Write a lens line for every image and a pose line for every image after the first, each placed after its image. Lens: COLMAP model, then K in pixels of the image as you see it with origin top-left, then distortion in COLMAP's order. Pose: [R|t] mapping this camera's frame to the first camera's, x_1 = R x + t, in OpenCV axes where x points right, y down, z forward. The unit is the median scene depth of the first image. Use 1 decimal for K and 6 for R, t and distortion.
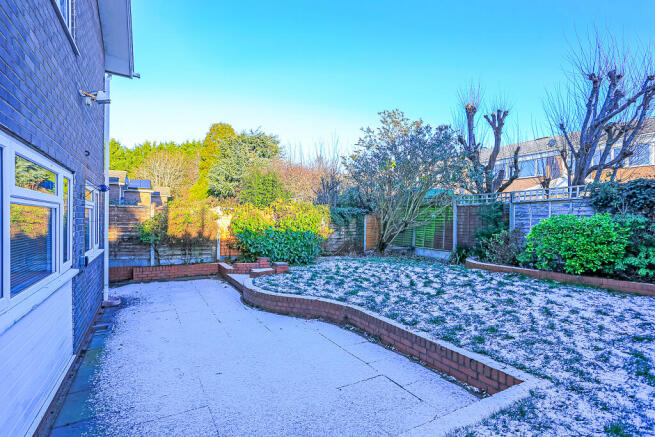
lens RADIAL K [[327.4, 0, 328.5], [0, 327.4, 220.5], [0, 0, 1]] dist [-0.030481, 0.006641]
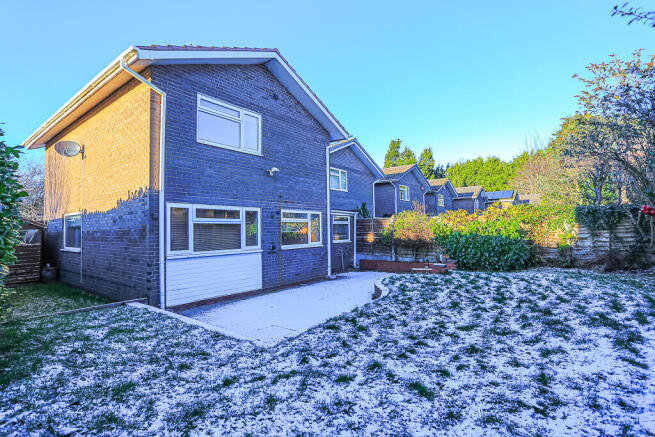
lens RADIAL K [[327.4, 0, 329.3], [0, 327.4, 220.1], [0, 0, 1]] dist [-0.030481, 0.006641]
pose [[0.395634, -0.044605, -0.917324, 0.519406], [0.014073, 0.998997, -0.042507, 0.020111], [0.918300, 0.003908, 0.395865, 0.192417]]
